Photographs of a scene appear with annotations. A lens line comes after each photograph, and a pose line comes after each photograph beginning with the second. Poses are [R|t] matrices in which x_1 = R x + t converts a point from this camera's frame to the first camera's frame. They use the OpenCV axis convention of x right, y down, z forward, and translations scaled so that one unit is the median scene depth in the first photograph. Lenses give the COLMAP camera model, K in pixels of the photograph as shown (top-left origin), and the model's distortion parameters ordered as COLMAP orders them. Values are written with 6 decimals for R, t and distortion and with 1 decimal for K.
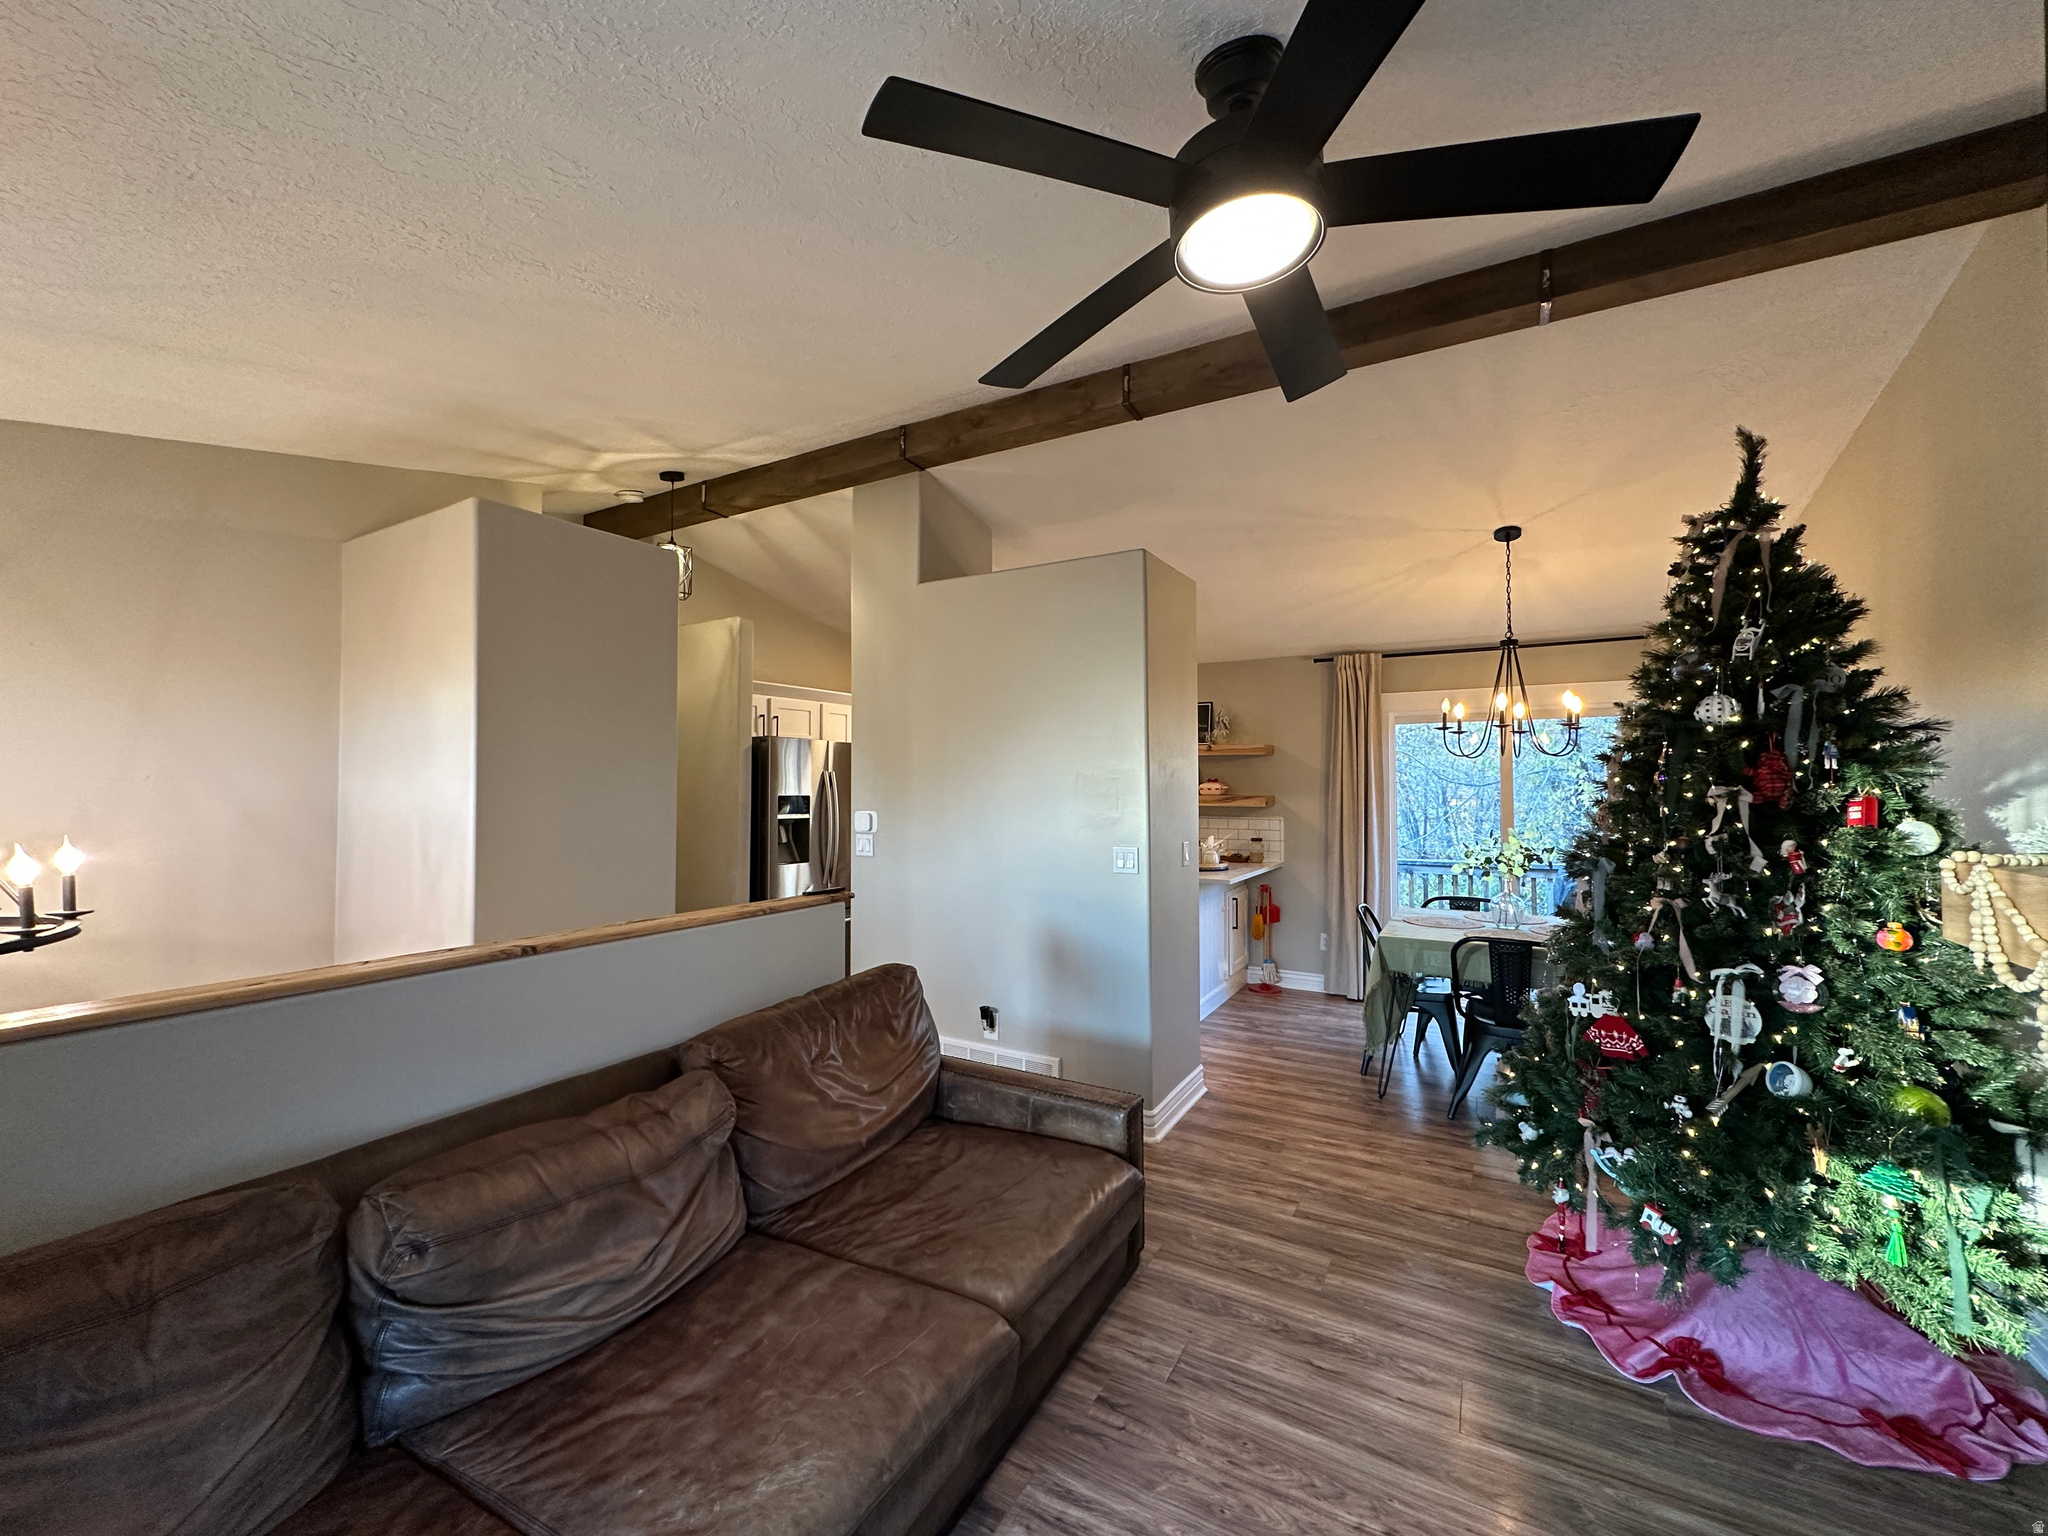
lens RADIAL K [[813.3, 0, 1026.9], [0, 813.3, 768.7], [0, 0, 1]] dist [-0.003401, 0.000786]
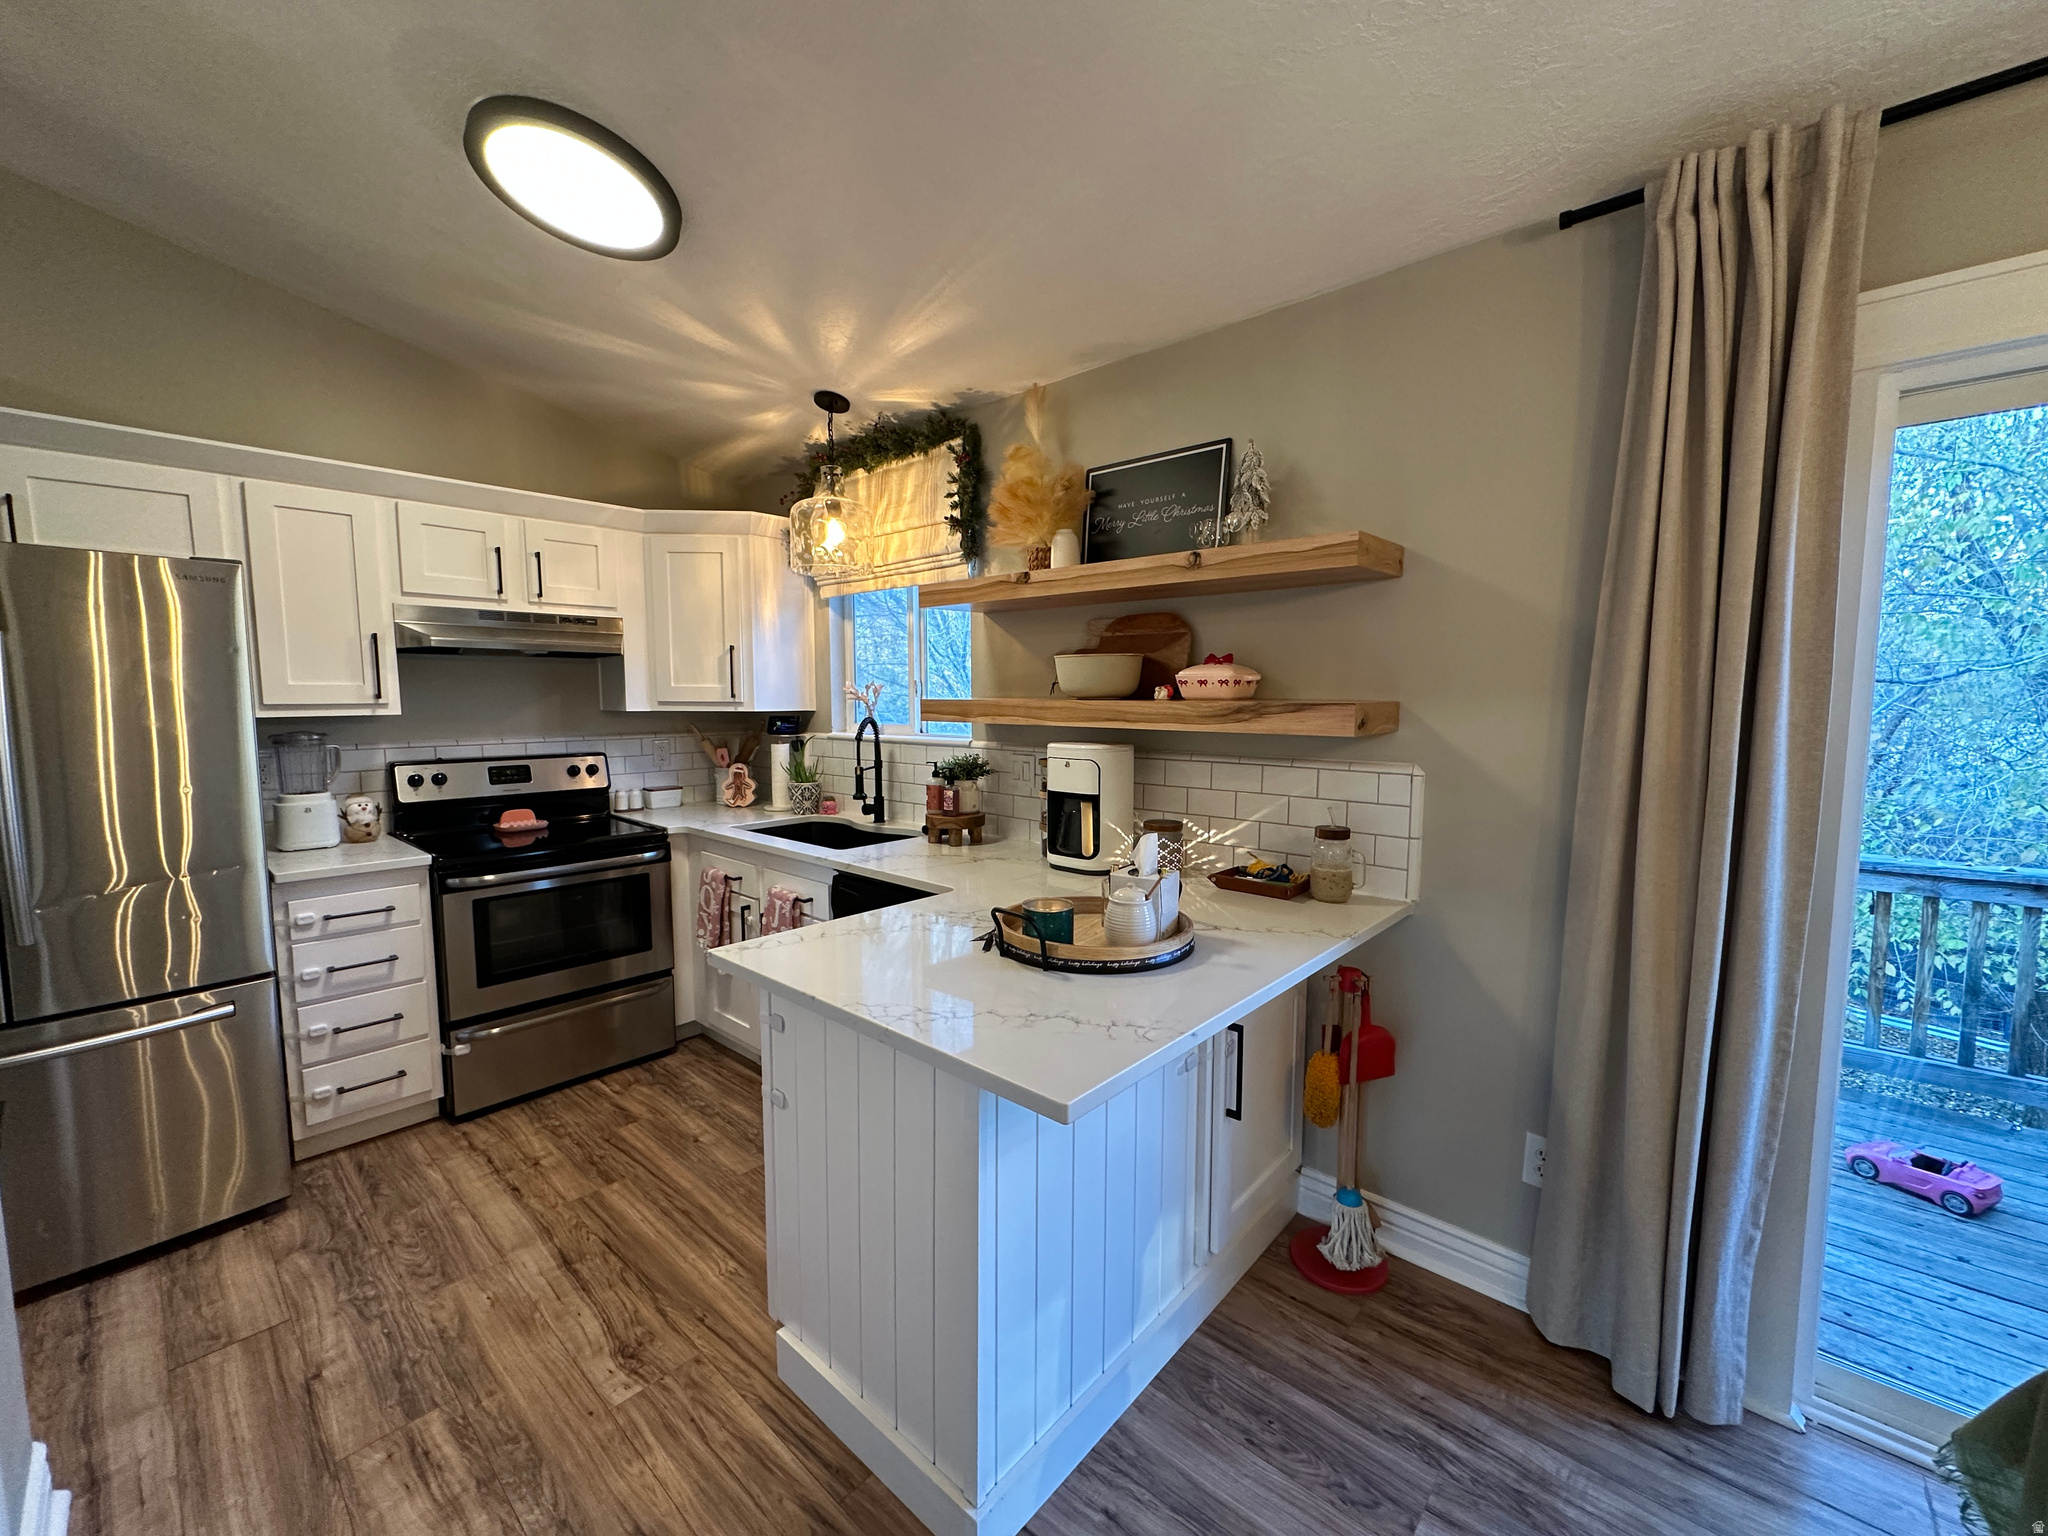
lens RADIAL K [[813.3, 0, 1026.9], [0, 813.3, 768.7], [0, 0, 1]] dist [-0.003401, 0.000786]
pose [[0.979574, 0.017848, -0.200293, 0.229783], [0.004637, 0.993783, 0.111237, 0.023196], [0.201033, -0.109894, 0.973401, 0.662247]]
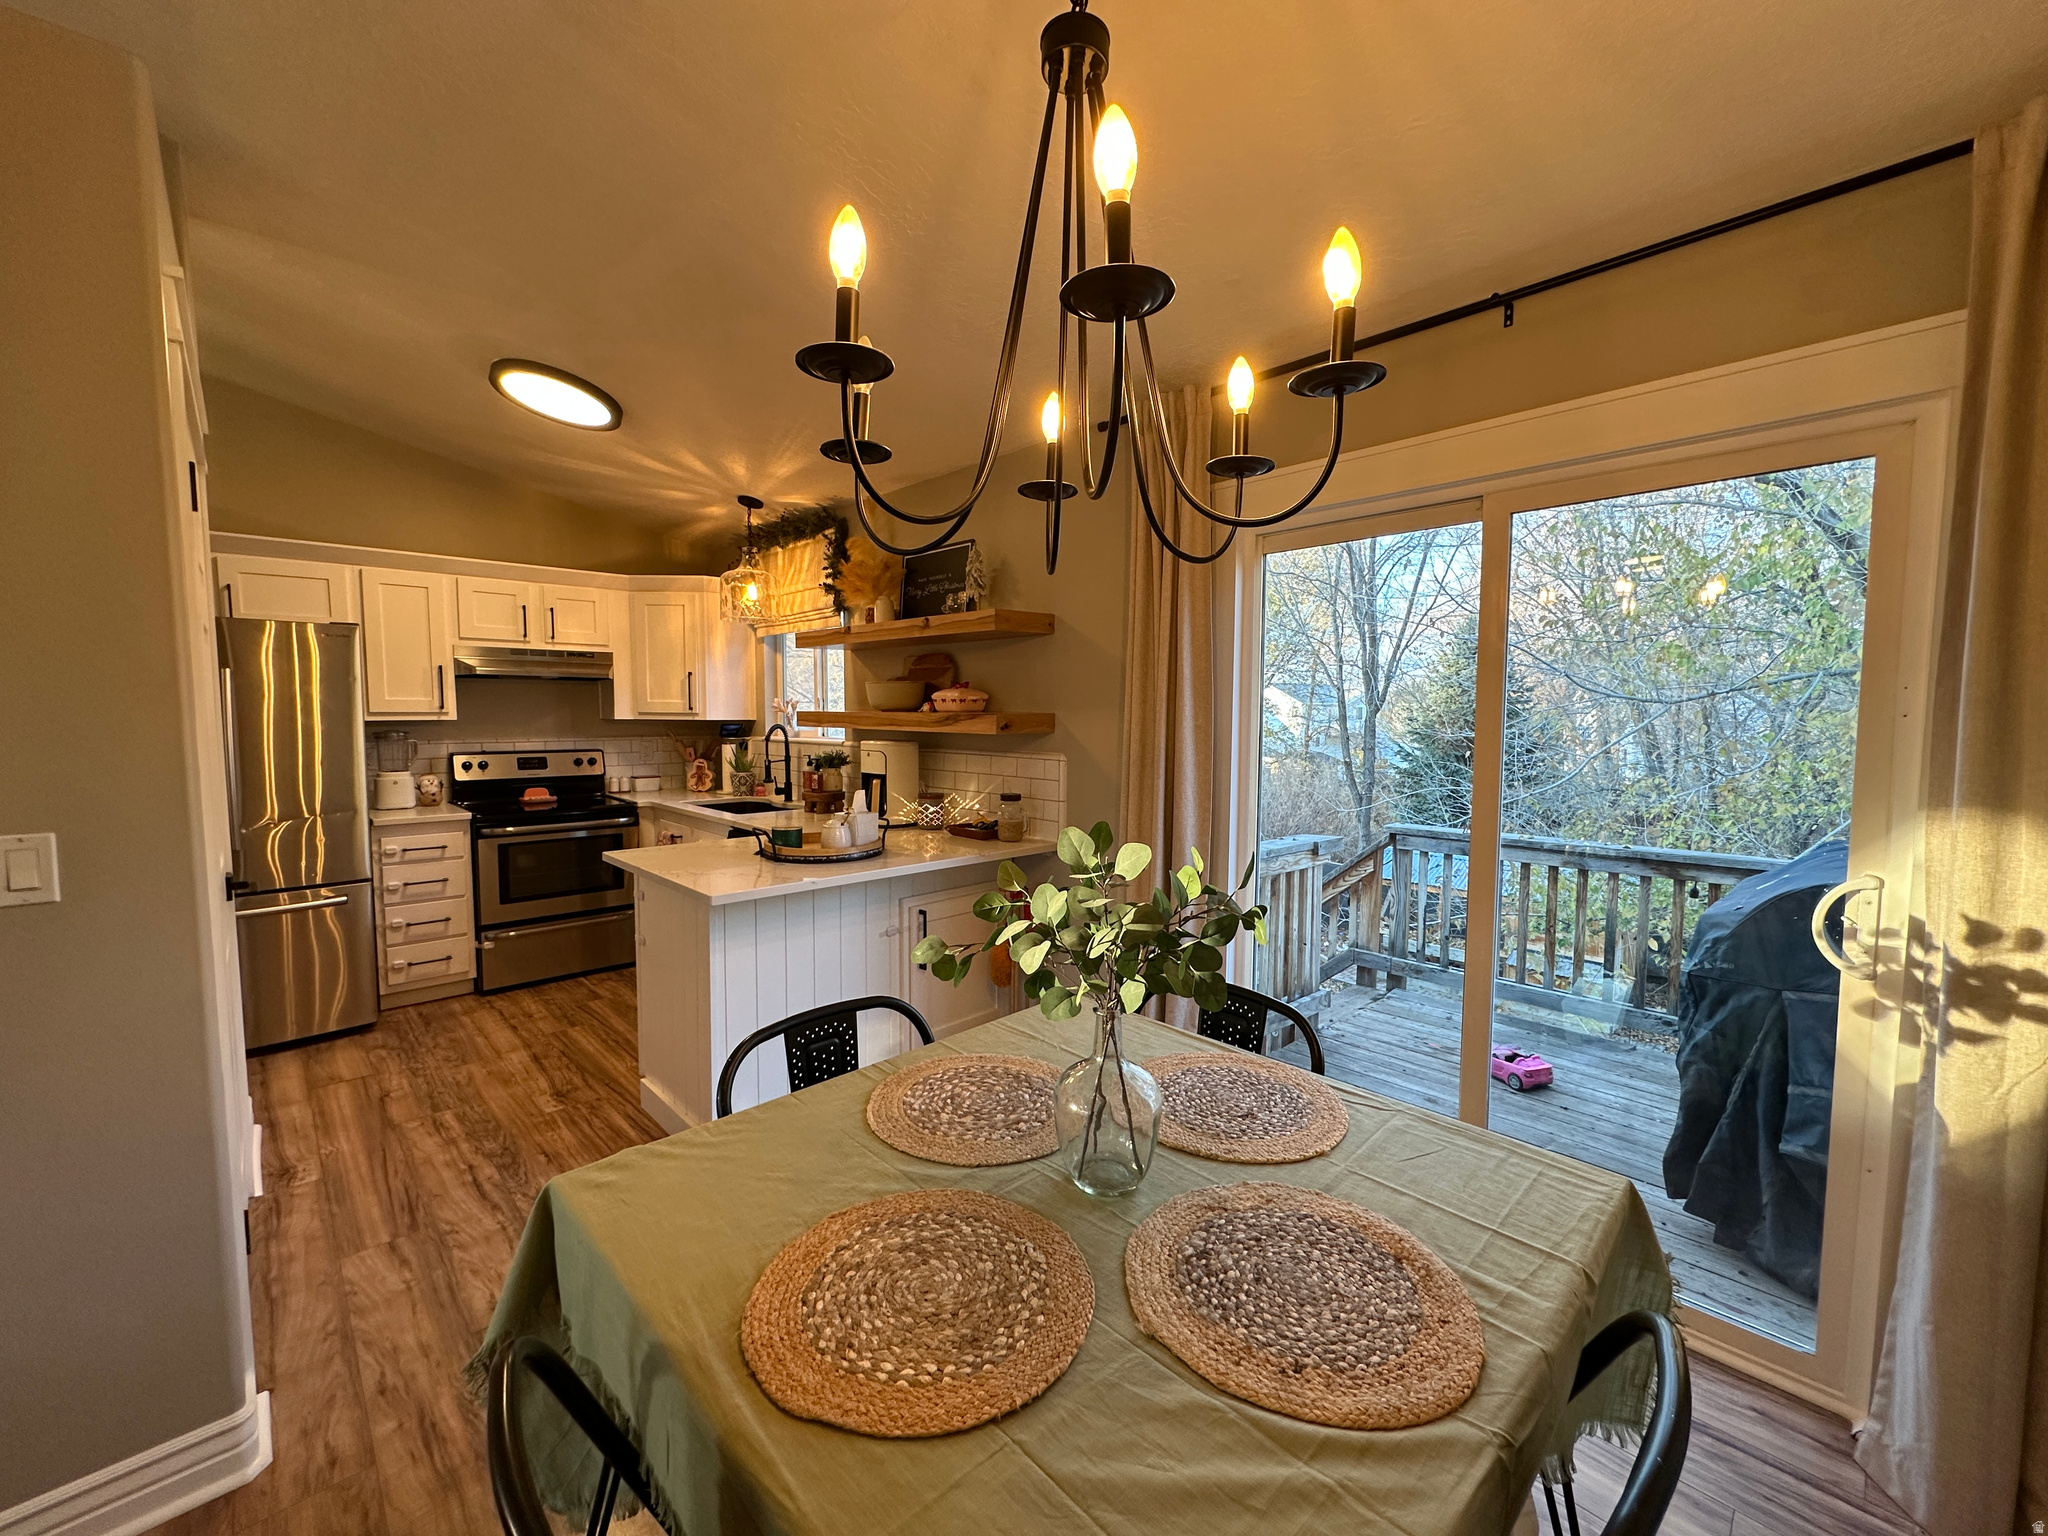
lens RADIAL K [[813.3, 0, 1026.9], [0, 813.3, 768.7], [0, 0, 1]] dist [-0.003401, 0.000786]
pose [[0.961535, 0.024077, -0.273625, 0.443158], [0.001054, 0.995820, 0.091327, 0.021455], [0.274680, -0.088102, 0.957491, 0.513276]]
